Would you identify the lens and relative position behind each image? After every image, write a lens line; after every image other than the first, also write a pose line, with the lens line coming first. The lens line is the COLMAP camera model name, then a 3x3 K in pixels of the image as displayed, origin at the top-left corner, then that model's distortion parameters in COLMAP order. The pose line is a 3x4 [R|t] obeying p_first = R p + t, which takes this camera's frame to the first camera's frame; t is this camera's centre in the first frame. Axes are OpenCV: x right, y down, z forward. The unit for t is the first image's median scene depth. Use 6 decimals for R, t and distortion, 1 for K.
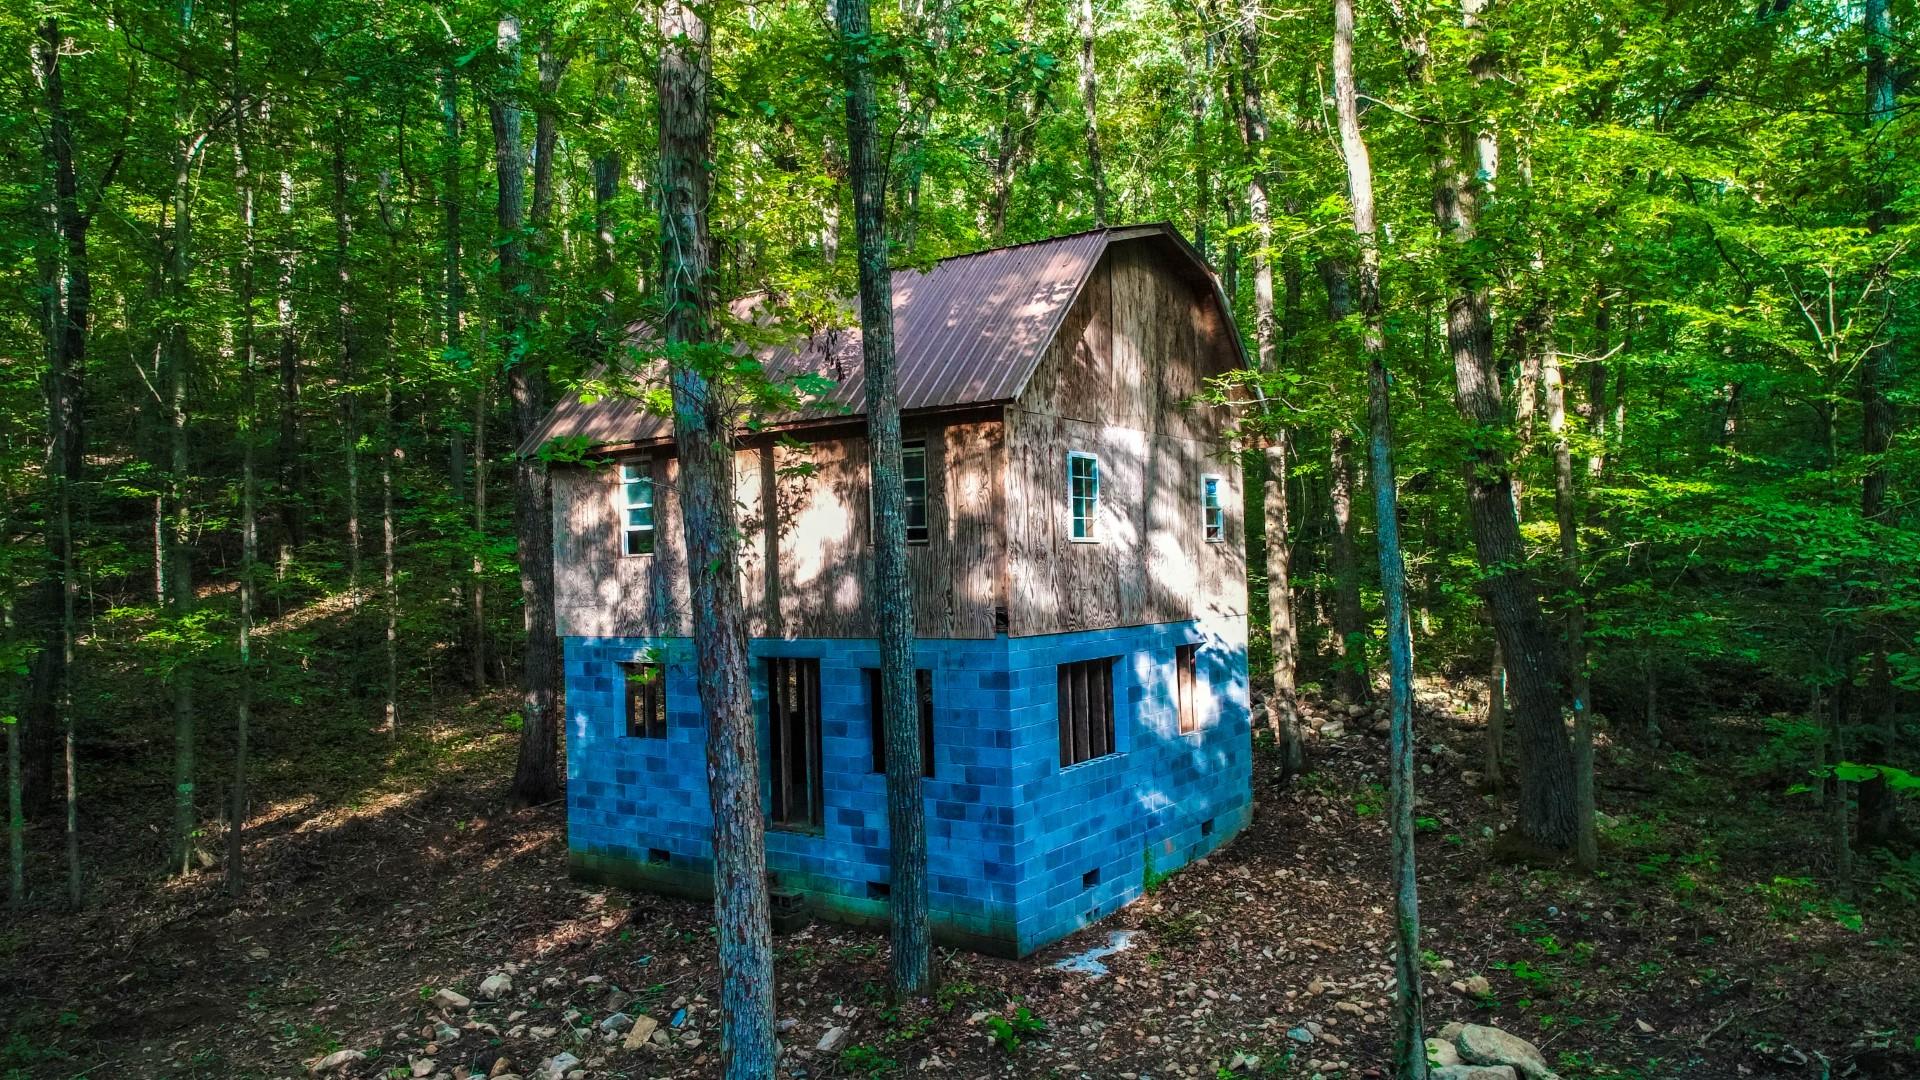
lens RADIAL K [[1279.9, 0, 960.0], [0, 1279.9, 540.0], [0, 0, 1]] dist [0.008552, -0.003123]
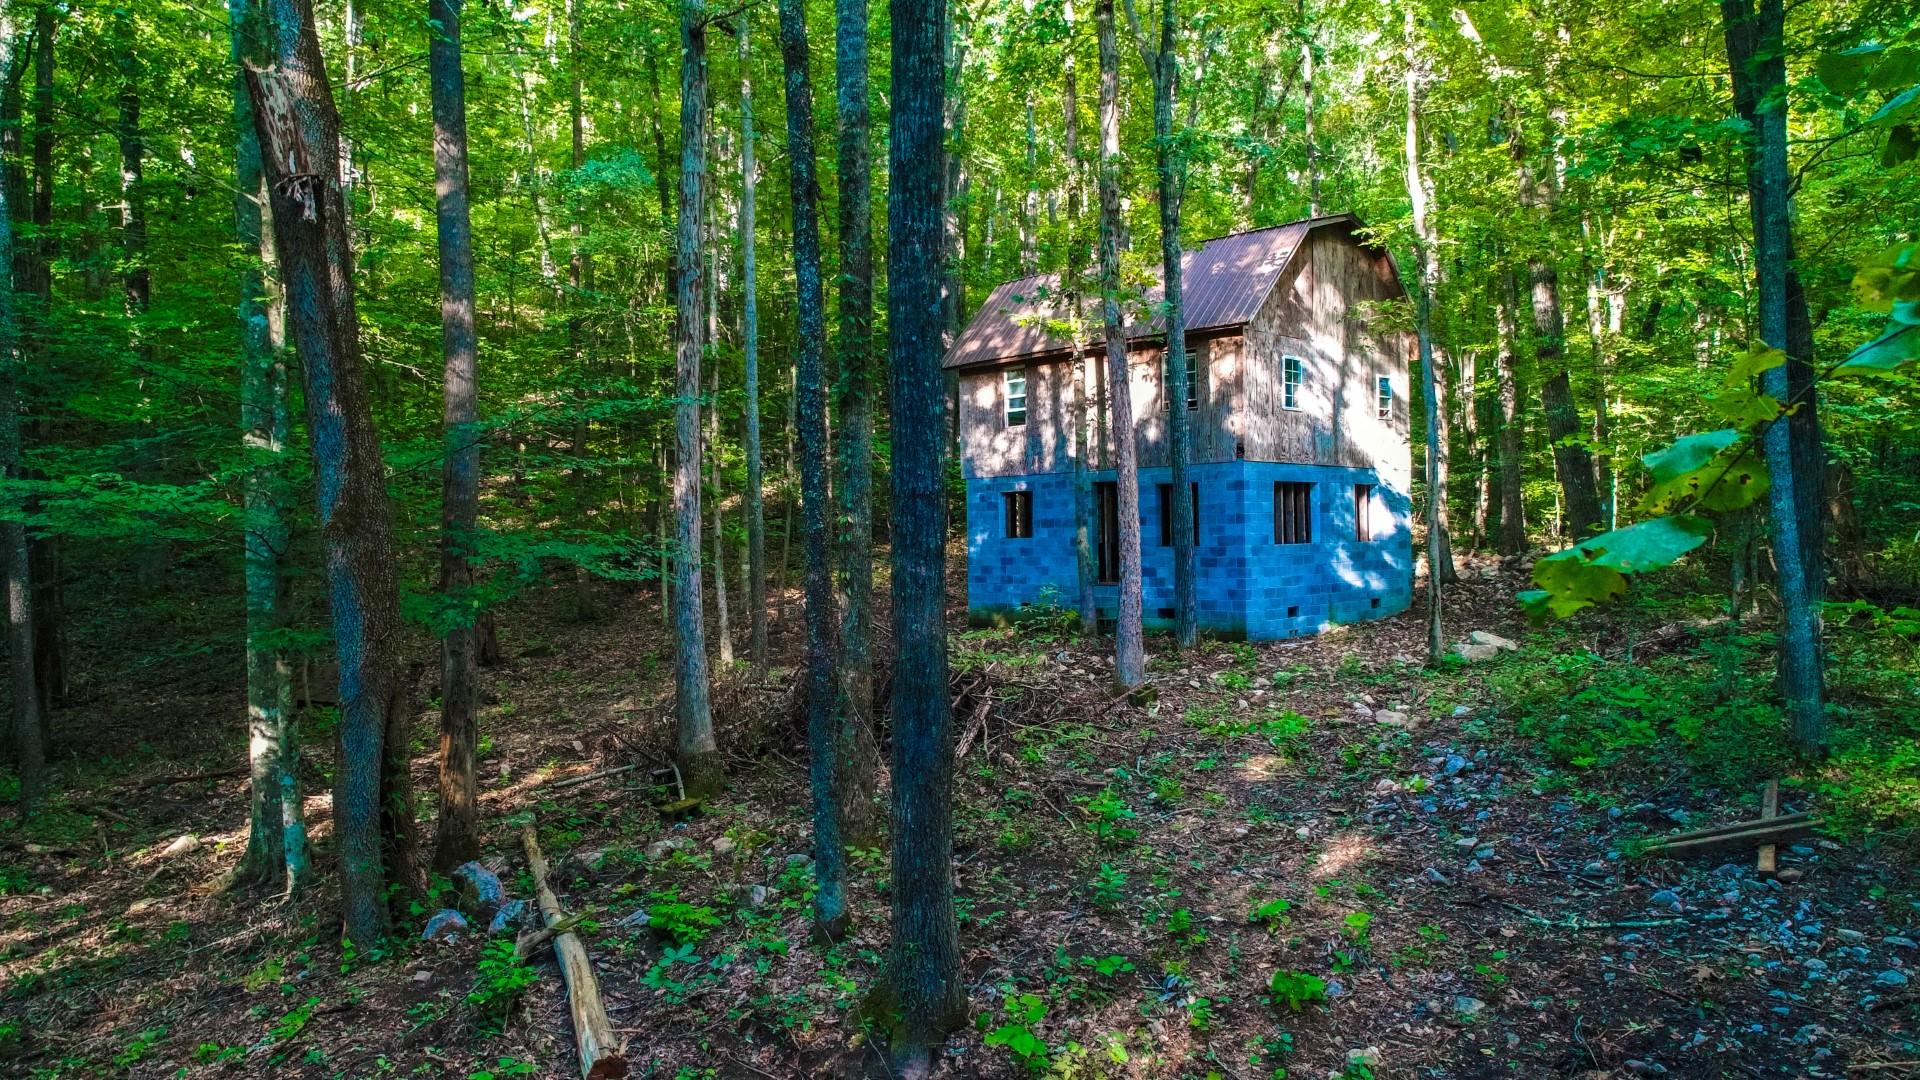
lens RADIAL K [[1279.9, 0, 960.0], [0, 1279.9, 540.0], [0, 0, 1]] dist [0.008552, -0.003123]
pose [[0.981797, 0.013601, -0.189447, -0.008922], [-0.007750, 0.999471, 0.031592, 0.113315], [0.189776, -0.029549, 0.981383, -0.672079]]
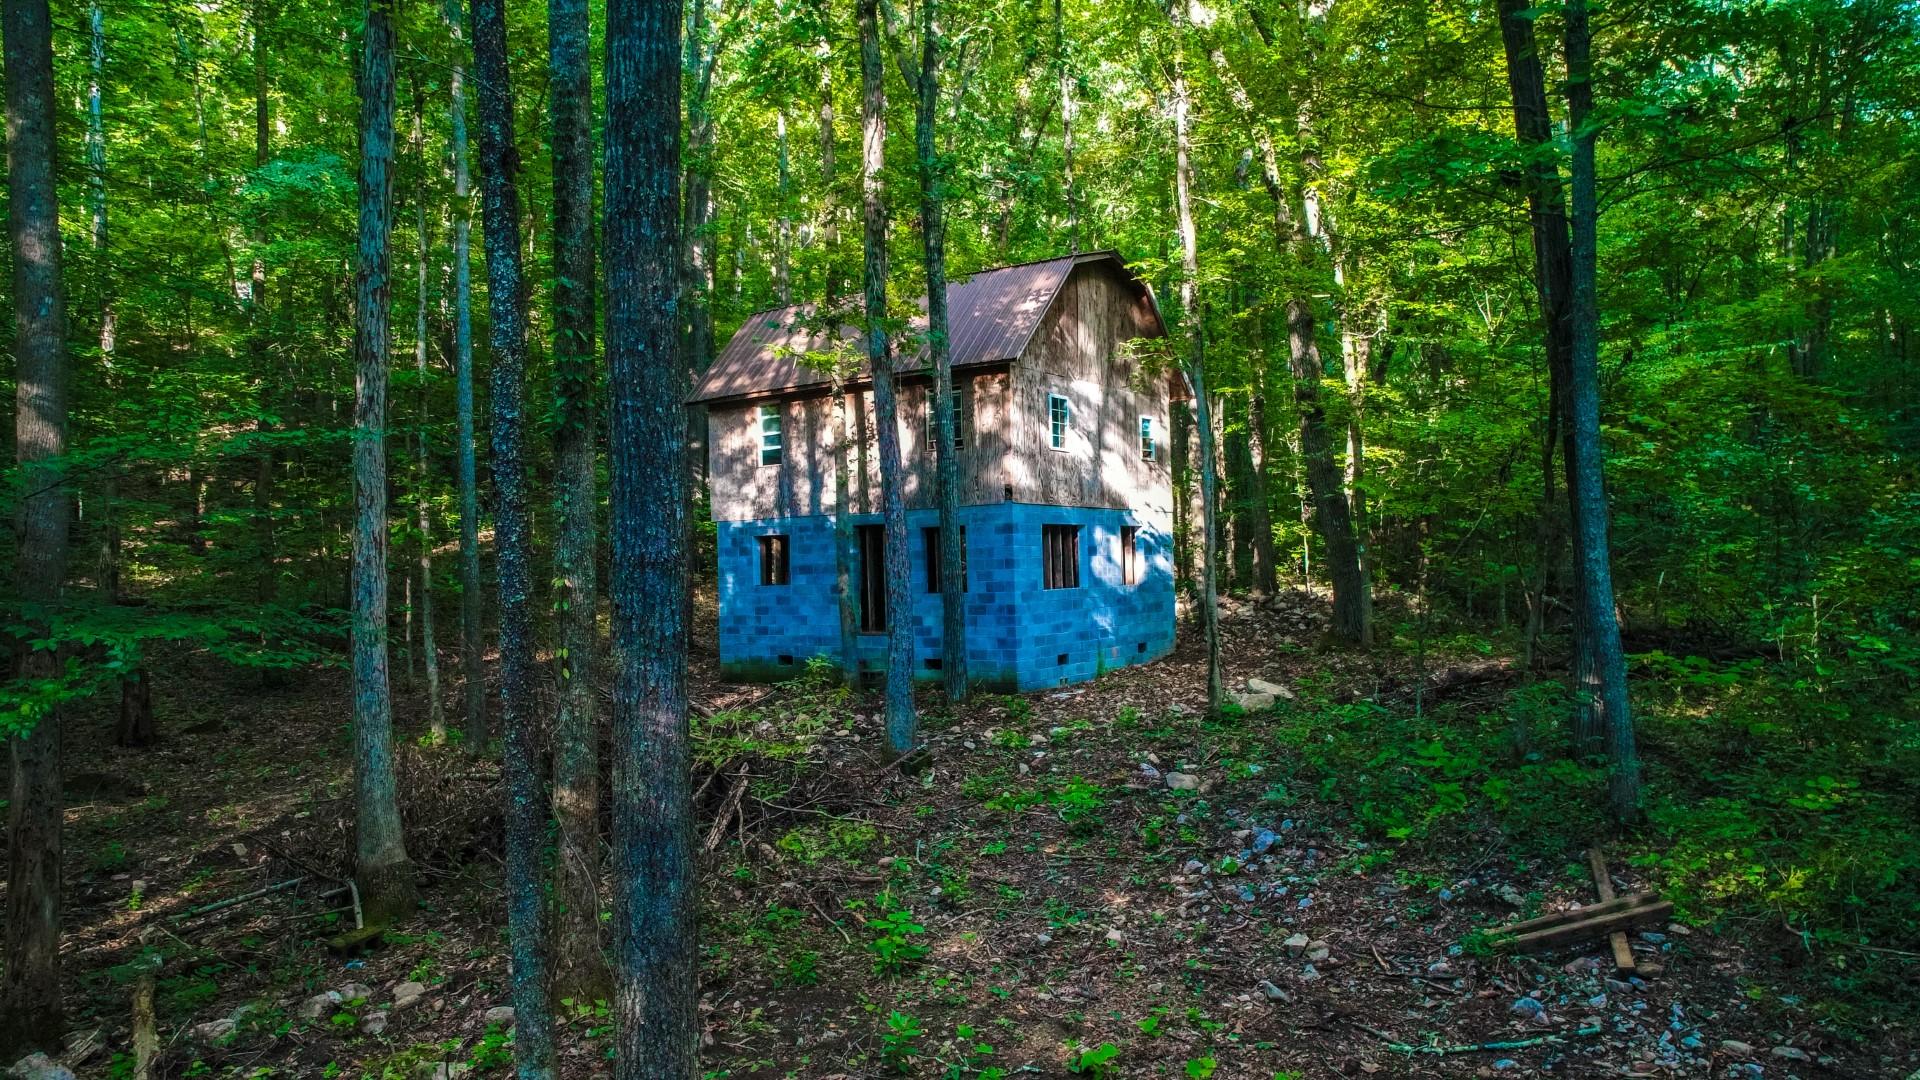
lens RADIAL K [[1279.9, 0, 960.0], [0, 1279.9, 540.0], [0, 0, 1]] dist [0.008552, -0.003123]
pose [[0.999998, 0.001490, 0.001395, -0.027721], [-0.001490, 0.999999, 0.000261, 0.106402], [-0.001395, -0.000263, 0.999999, -0.570406]]
